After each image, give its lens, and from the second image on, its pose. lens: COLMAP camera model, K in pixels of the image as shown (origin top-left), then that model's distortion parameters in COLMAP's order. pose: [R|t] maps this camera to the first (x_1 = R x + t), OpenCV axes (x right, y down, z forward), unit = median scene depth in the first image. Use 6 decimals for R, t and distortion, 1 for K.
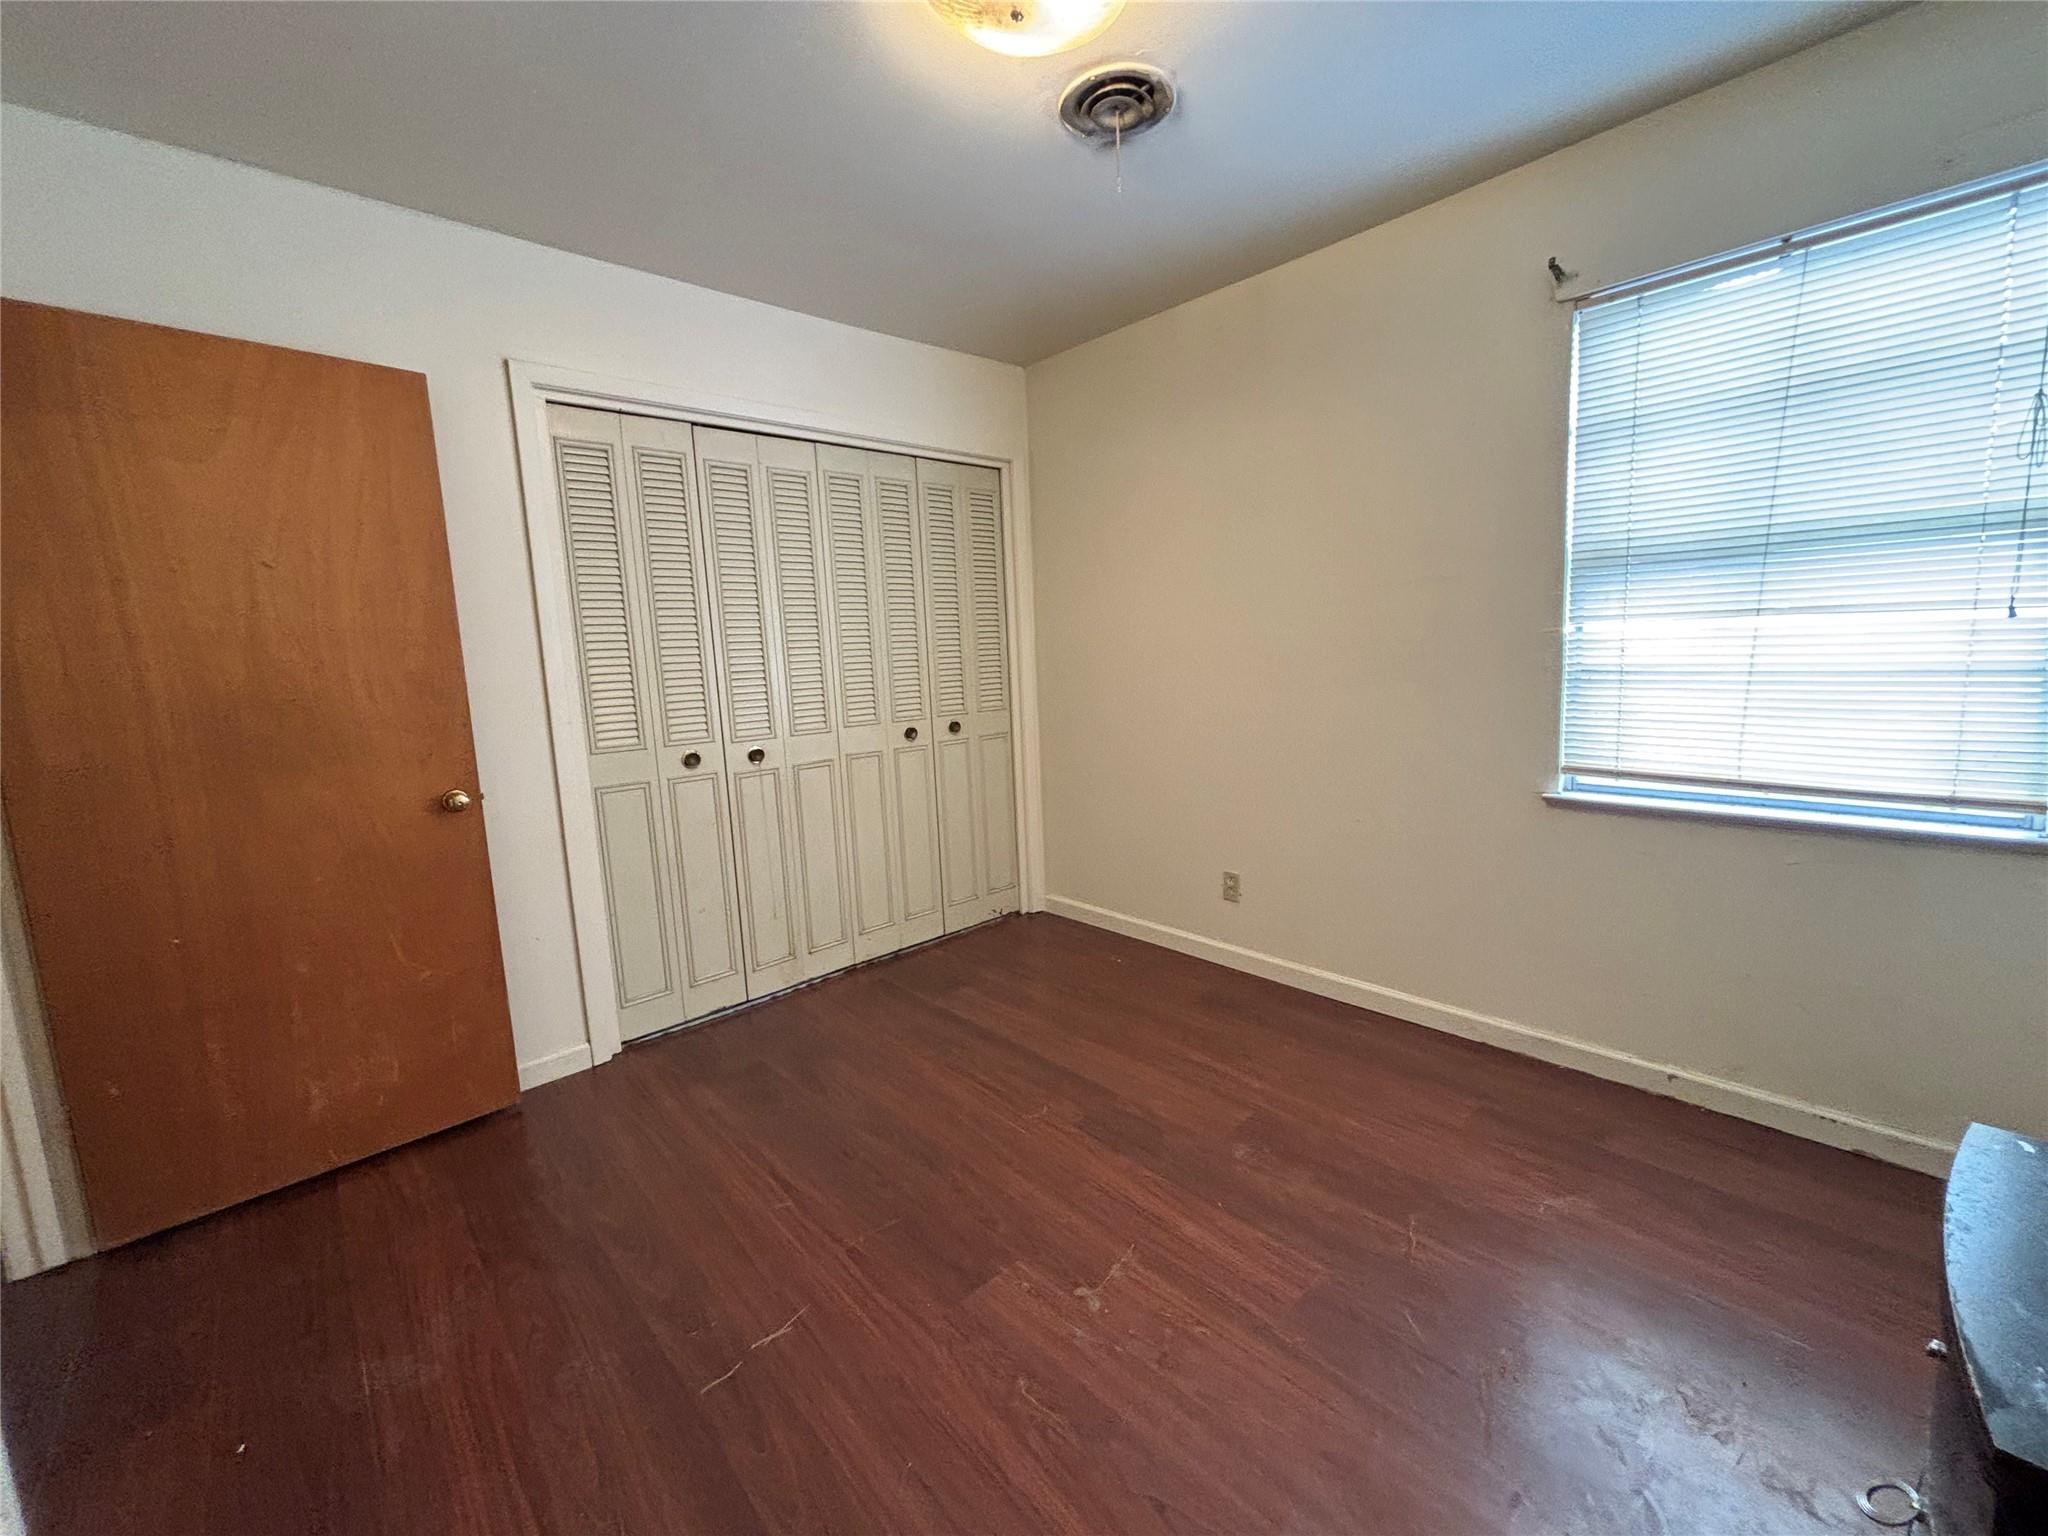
lens RADIAL K [[830.3, 0, 1023.9], [0, 830.3, 773.8], [0, 0, 1]] dist [0.000532, 0.000344]
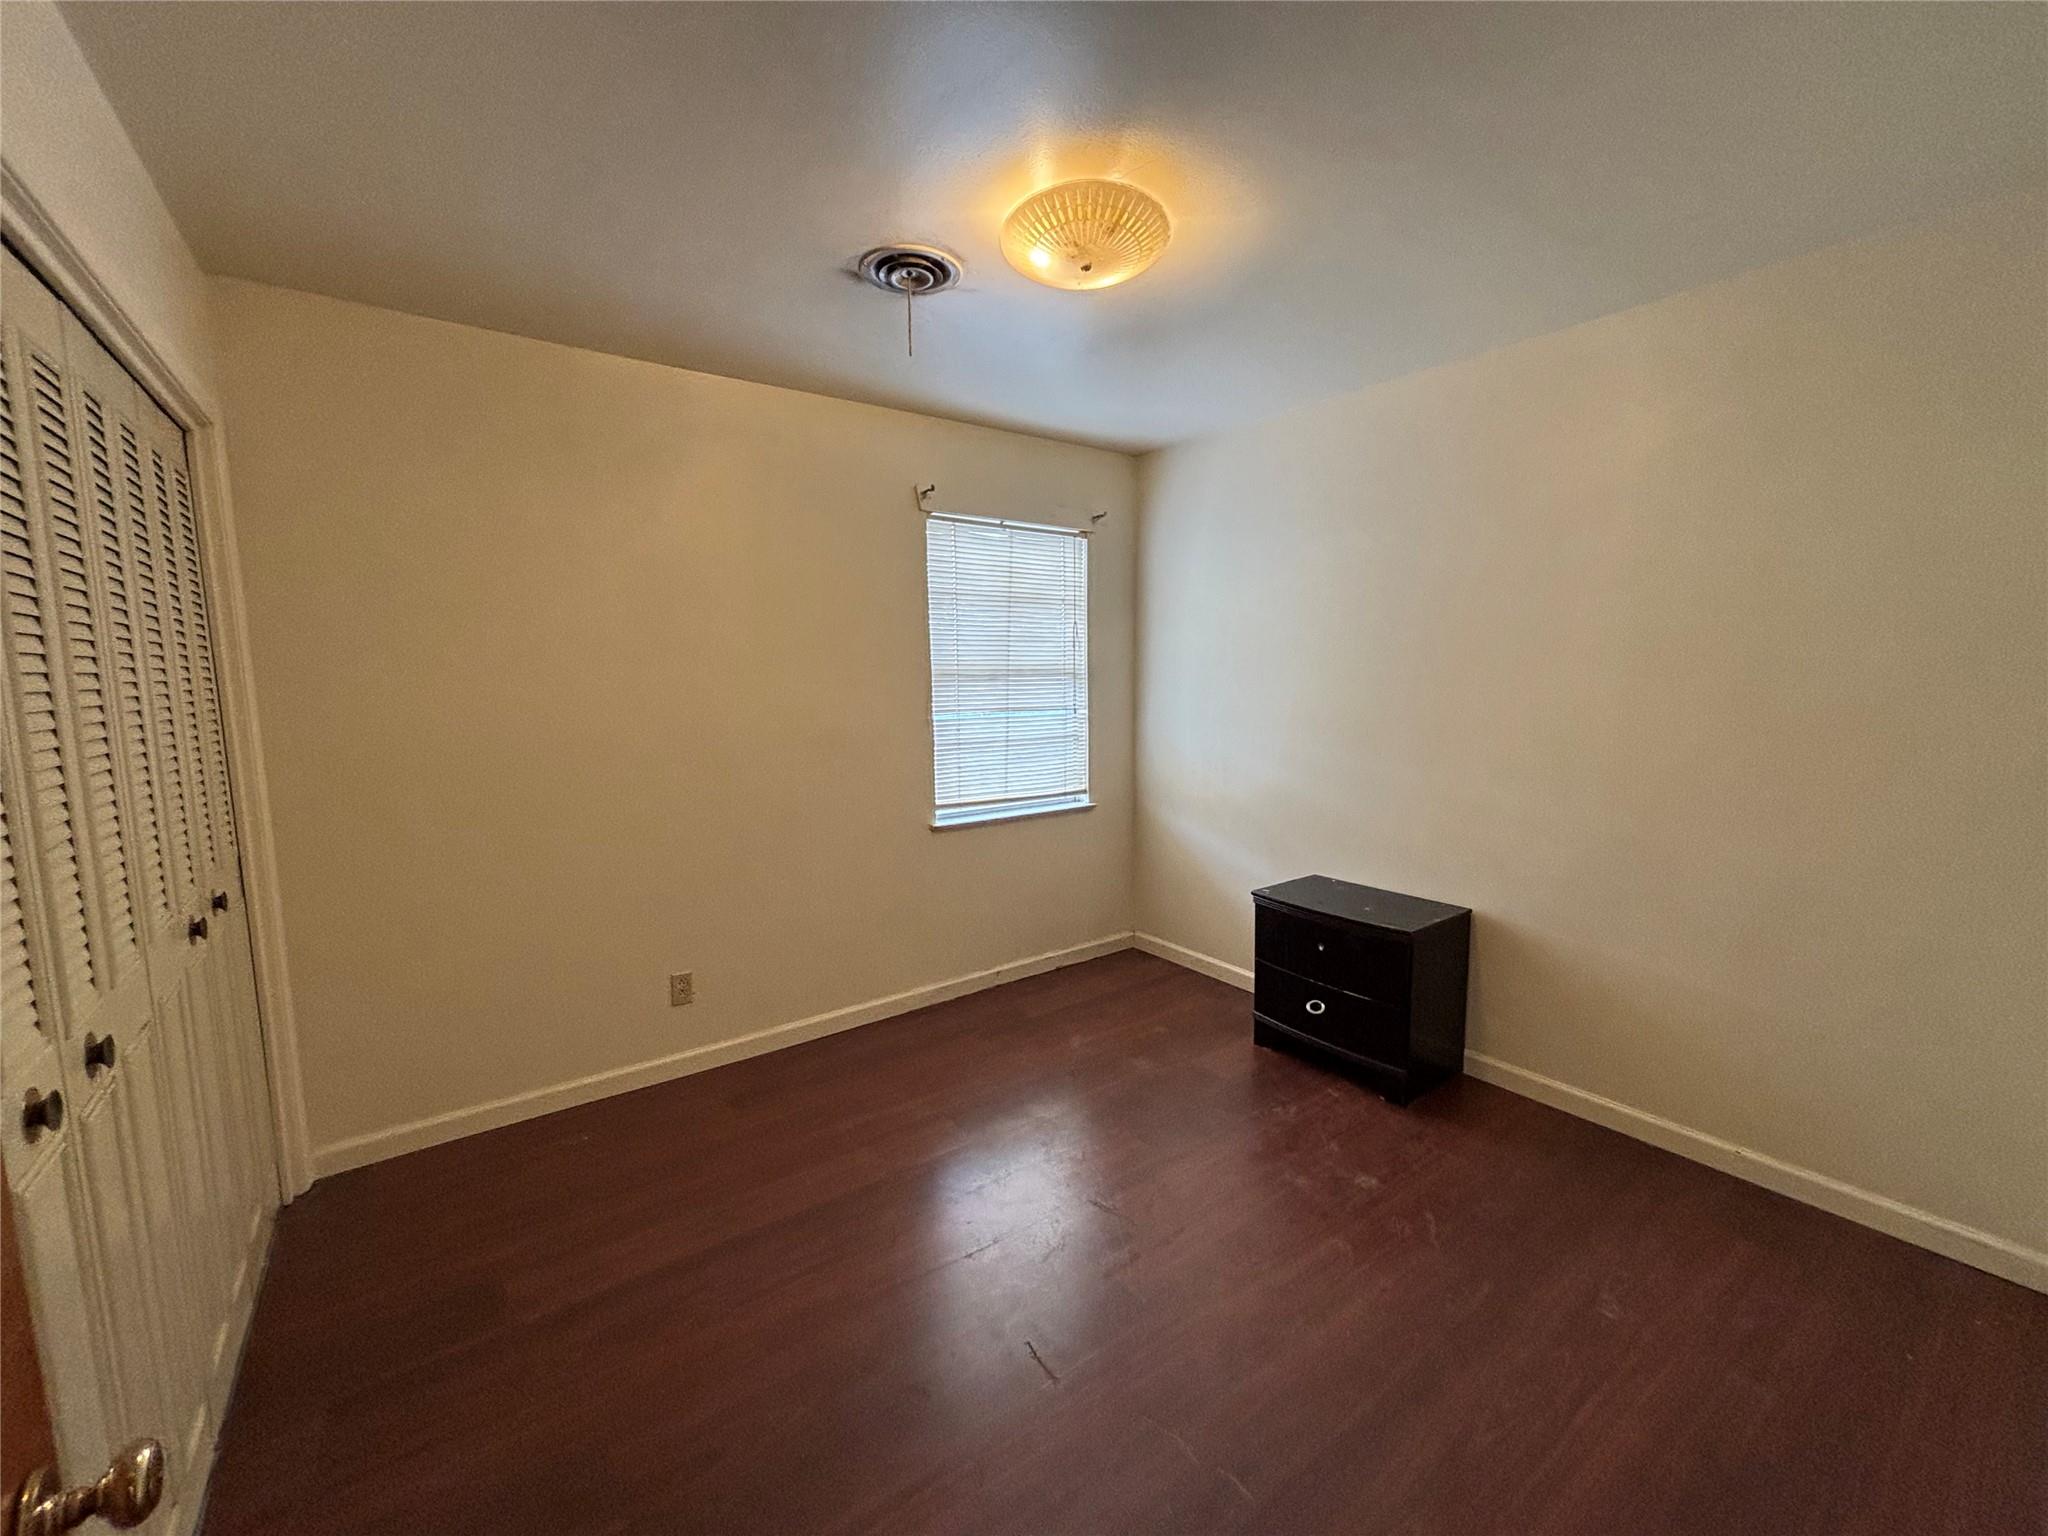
lens RADIAL K [[830.3, 0, 1020.4], [0, 830.3, 761.1], [0, 0, 1]] dist [0.000532, 0.000344]
pose [[0.104842, -0.071312, 0.991929, -0.900636], [0.158246, 0.985914, 0.054154, -0.156486], [-0.981818, 0.151291, 0.114650, 0.689537]]
